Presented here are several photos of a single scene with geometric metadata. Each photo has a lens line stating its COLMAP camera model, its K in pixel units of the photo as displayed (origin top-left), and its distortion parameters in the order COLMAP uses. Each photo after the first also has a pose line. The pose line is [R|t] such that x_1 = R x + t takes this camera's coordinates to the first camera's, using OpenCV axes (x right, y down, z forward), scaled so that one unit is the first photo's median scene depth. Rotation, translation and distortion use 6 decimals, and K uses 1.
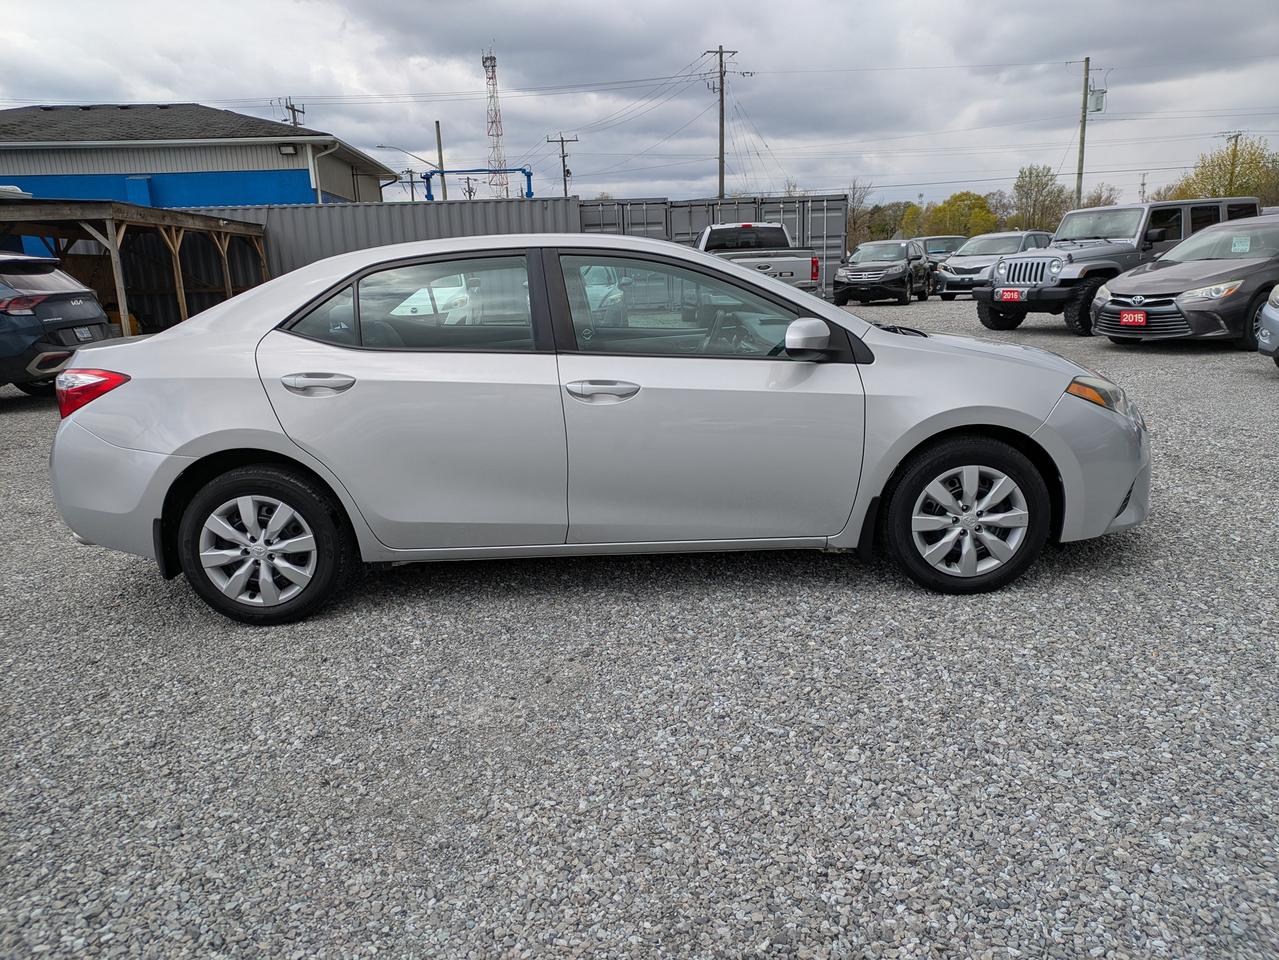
lens RADIAL K [[925.3, 0, 632.5], [0, 925.3, 476.9], [0, 0, 1]] dist [0.011709, -0.000959]
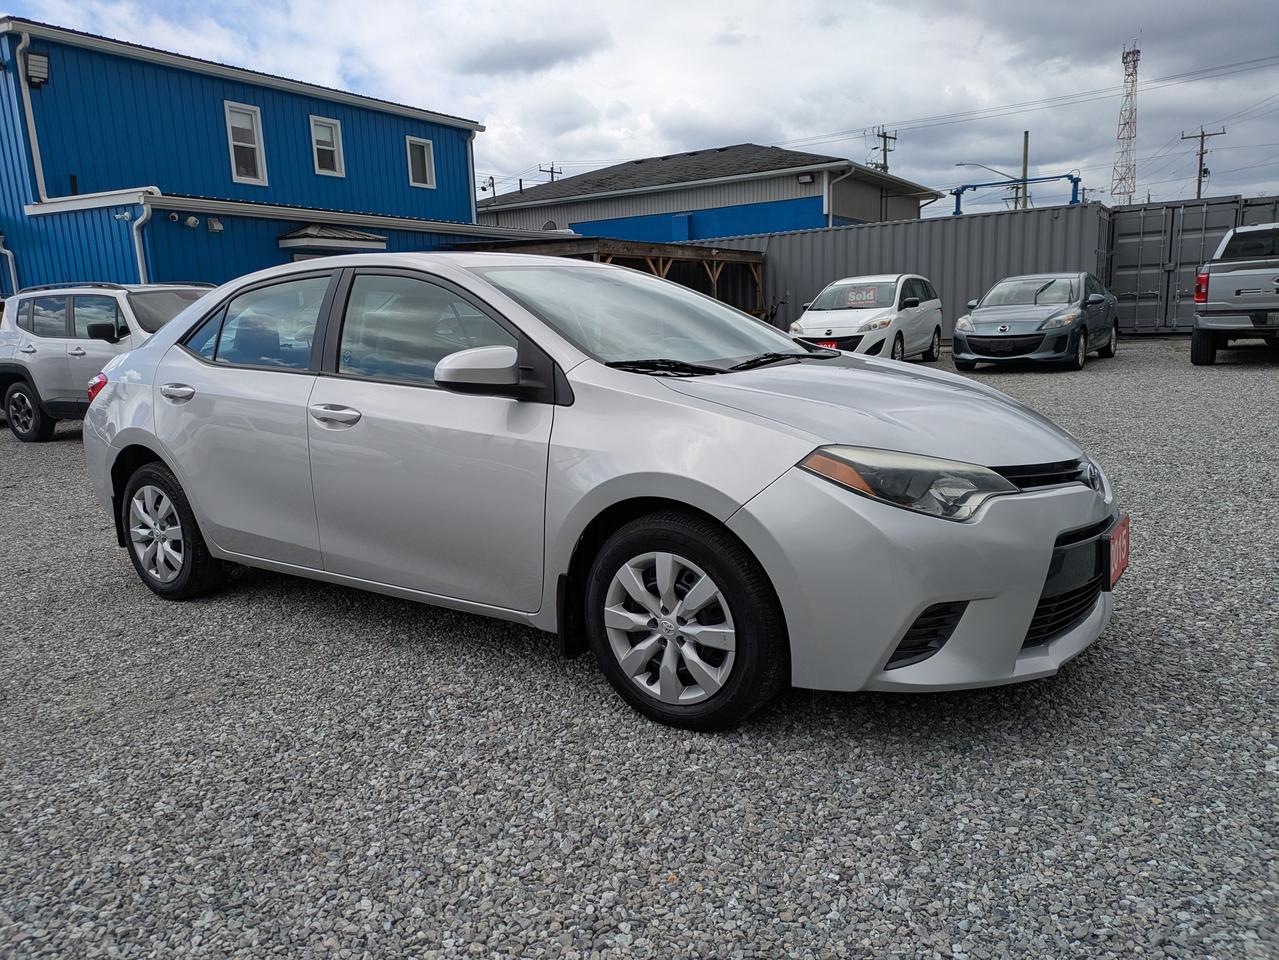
lens RADIAL K [[925.3, 0, 629.2], [0, 925.3, 483.8], [0, 0, 1]] dist [0.011709, -0.000959]
pose [[0.803662, 0.105046, -0.585741, 0.131013], [-0.114228, 0.993224, 0.021397, -0.013475], [0.584020, 0.049712, 0.810216, 0.066529]]
